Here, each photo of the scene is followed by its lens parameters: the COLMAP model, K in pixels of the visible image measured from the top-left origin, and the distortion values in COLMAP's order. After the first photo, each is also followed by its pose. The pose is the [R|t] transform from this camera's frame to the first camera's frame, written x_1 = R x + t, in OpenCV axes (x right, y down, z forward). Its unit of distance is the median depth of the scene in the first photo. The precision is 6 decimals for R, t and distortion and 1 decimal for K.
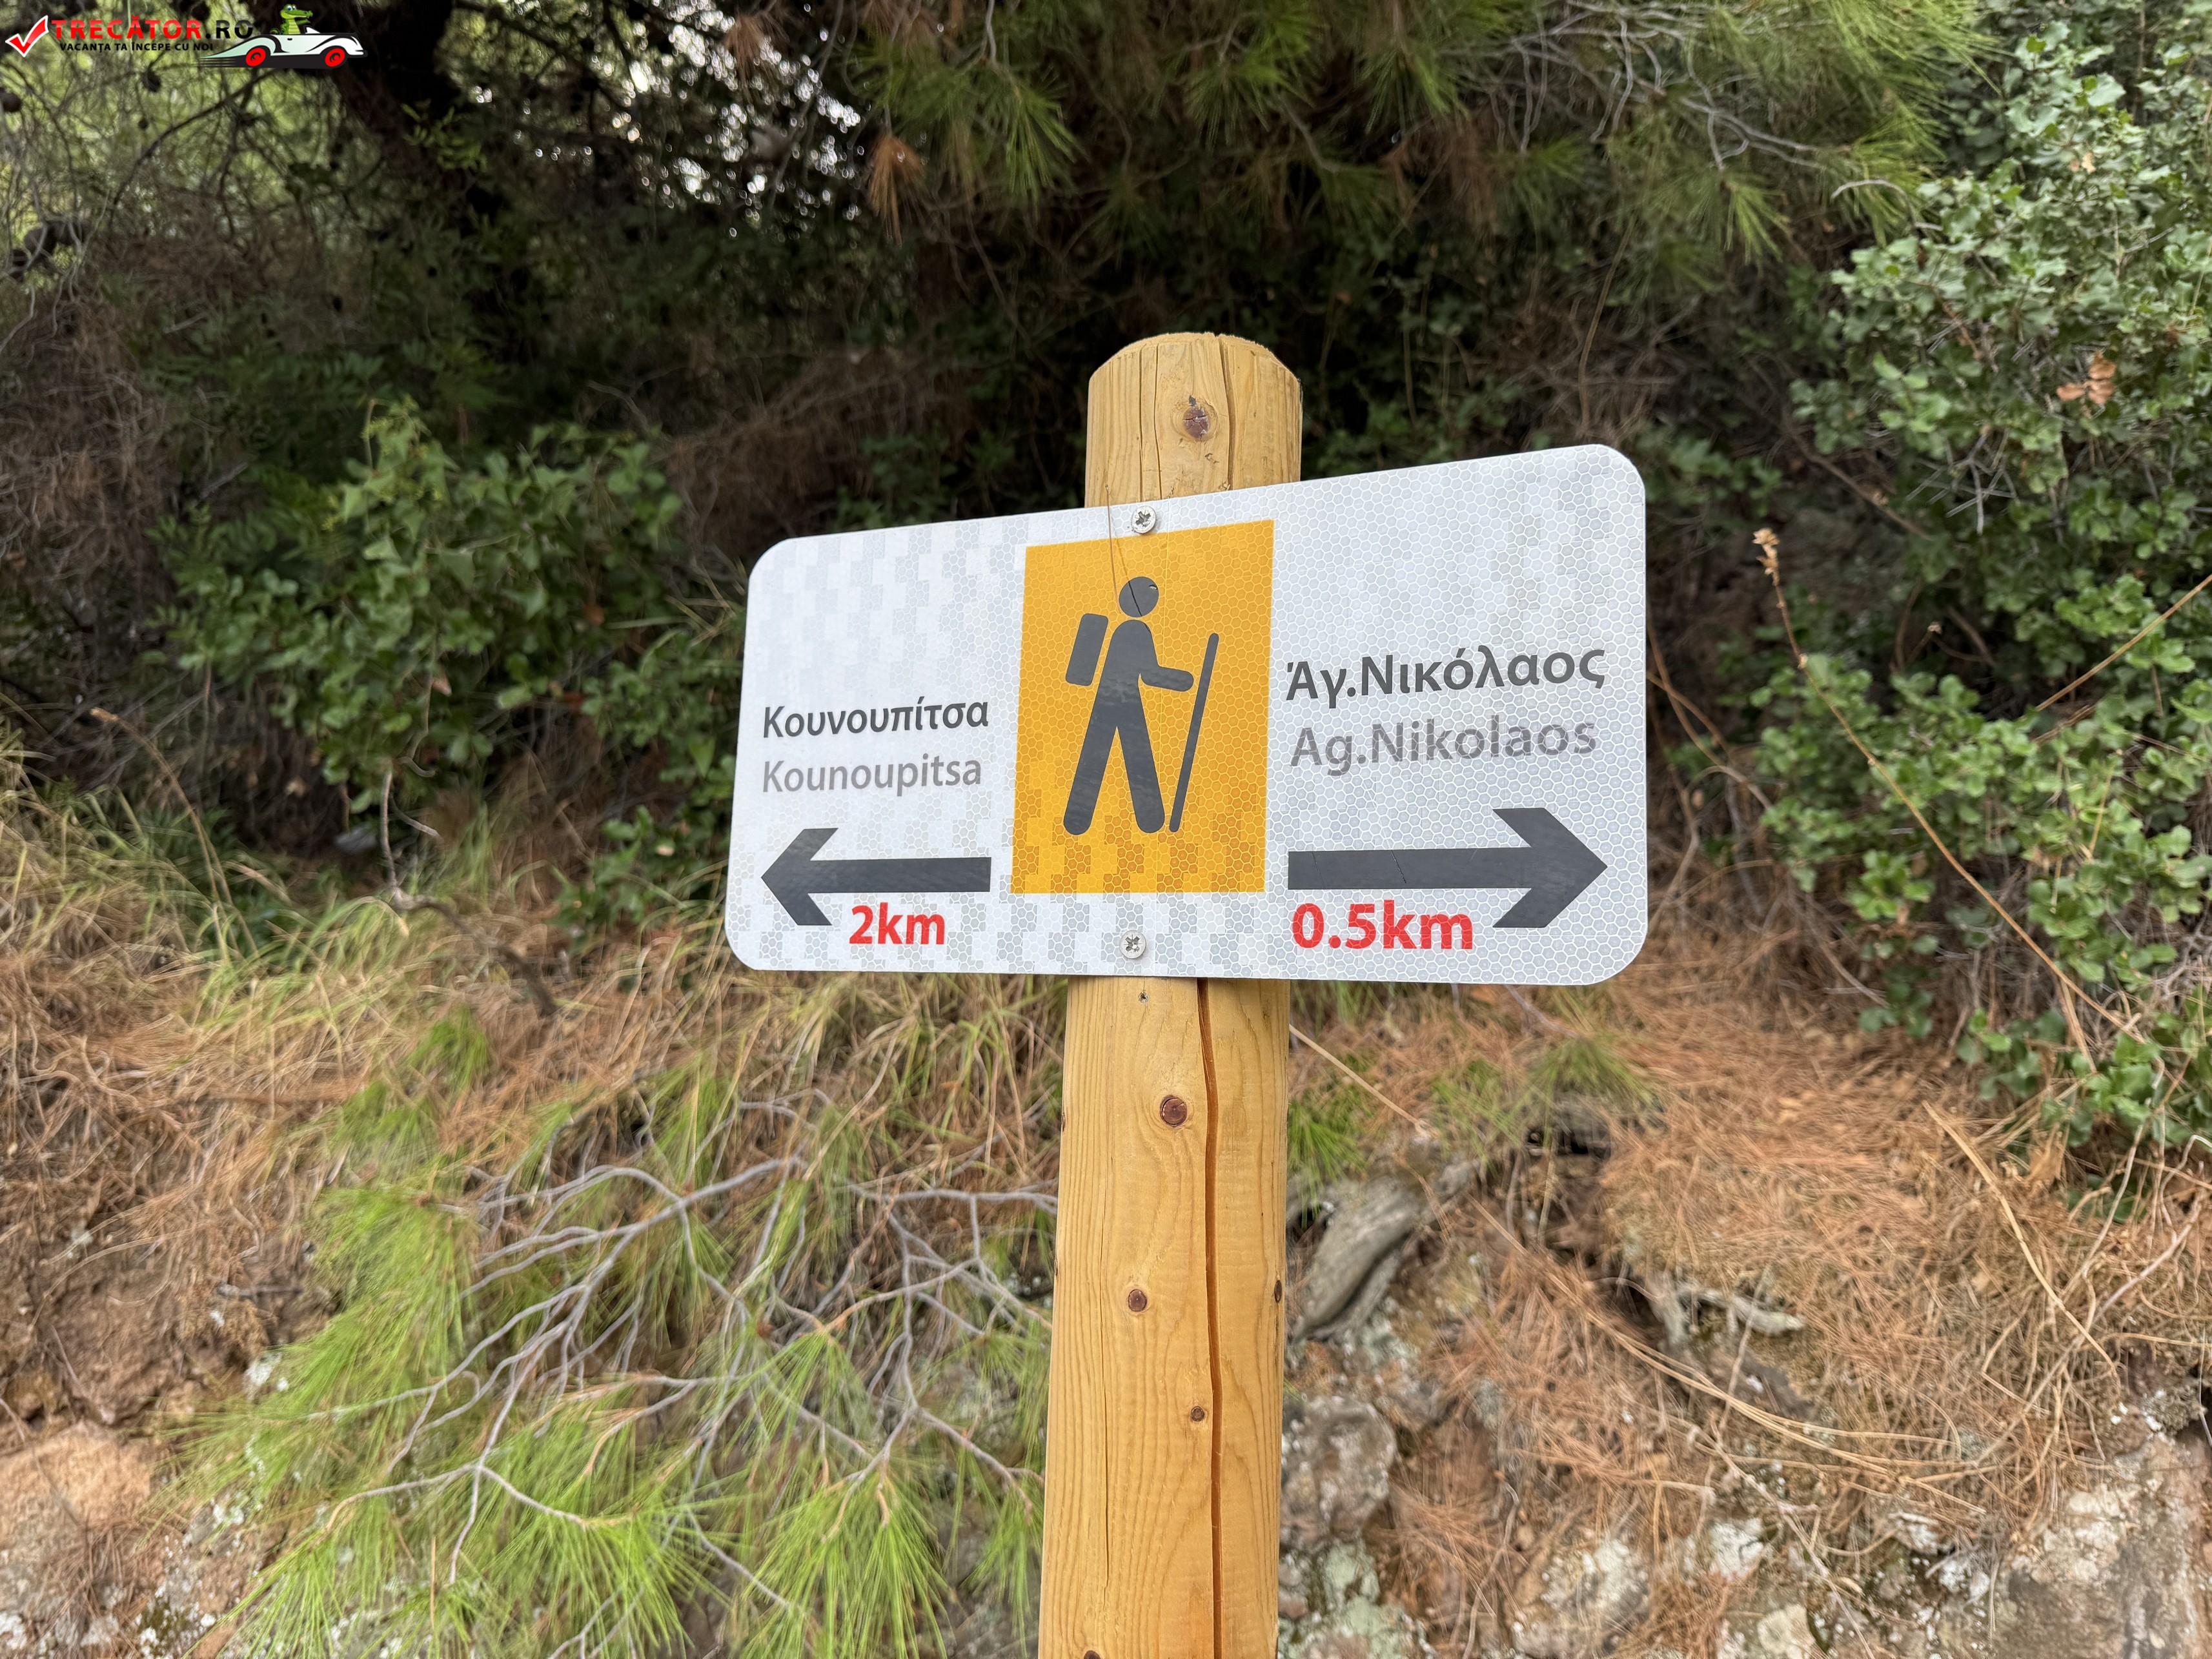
lens RADIAL K [[1589.3, 0, 1106.0], [0, 1589.3, 829.5], [0, 0, 1]] dist [0.013960, -0.023131]
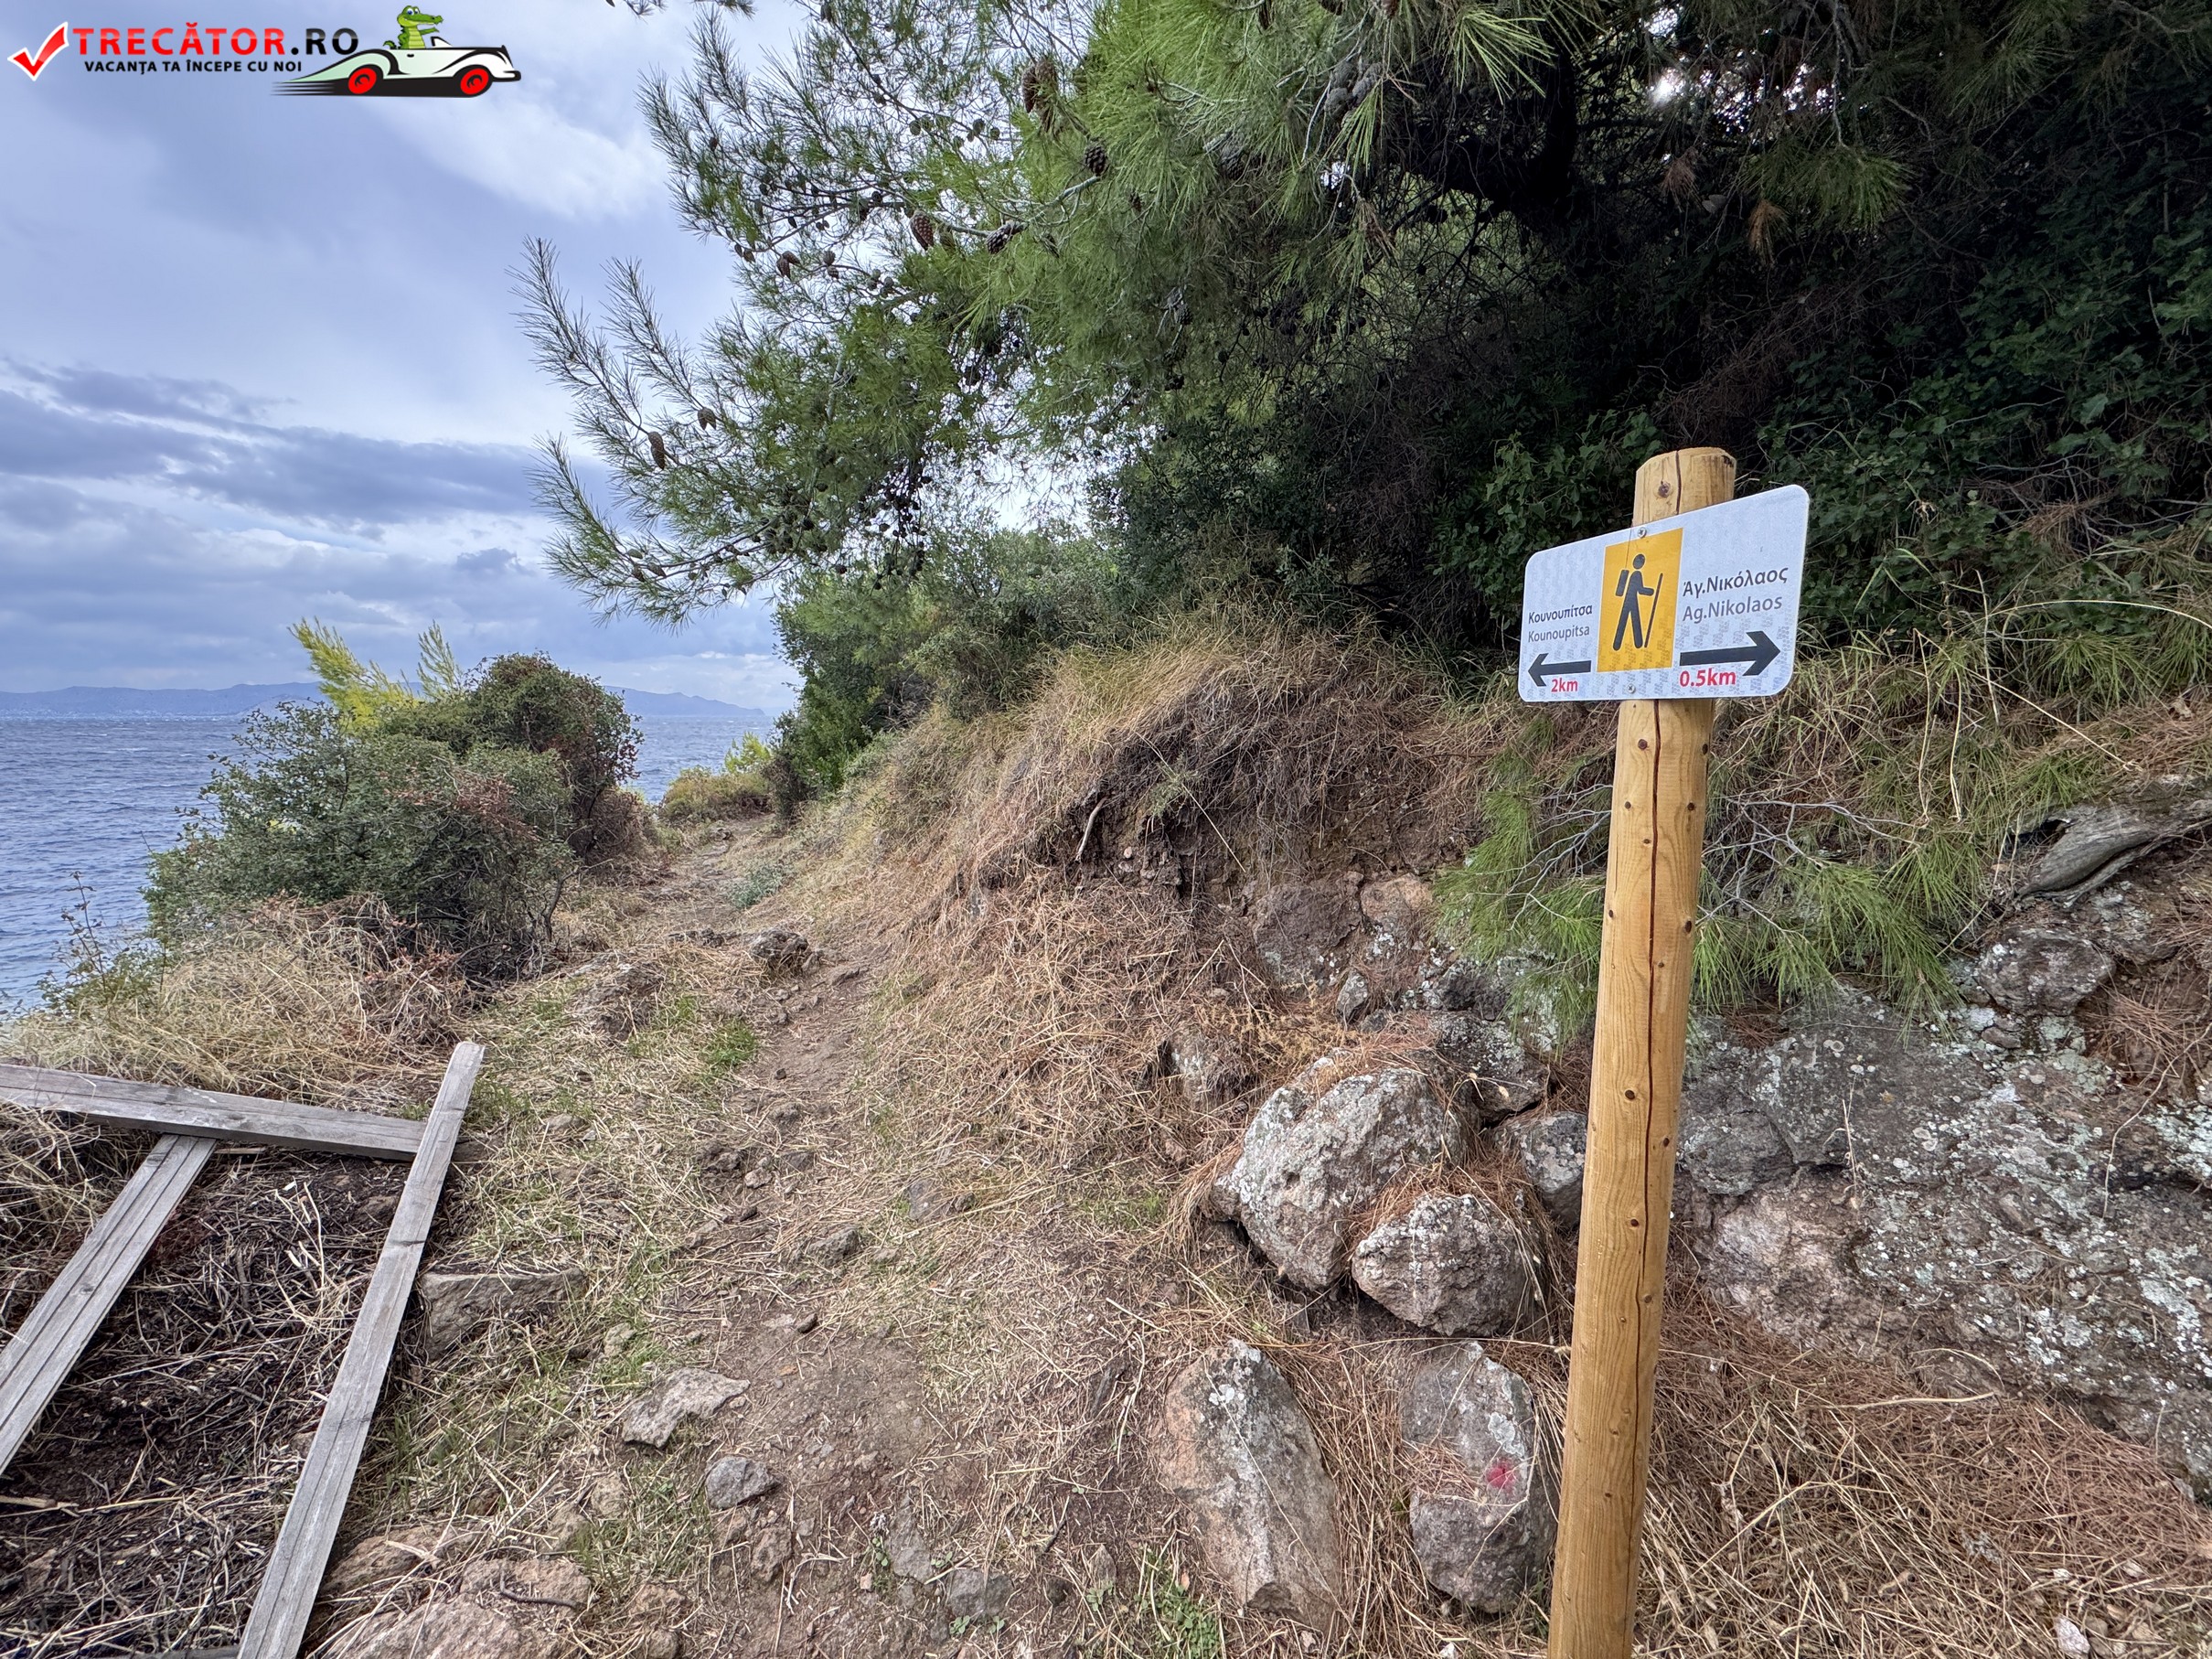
lens RADIAL K [[877.0, 0, 1106.8], [0, 877.0, 823.9], [0, 0, 1]] dist [-0.000889, 0.000821]
pose [[0.588204, 0.063433, -0.806221, 0.295225], [0.124648, 0.977895, 0.167881, -0.028593], [0.799049, -0.199242, 0.567295, -0.283898]]
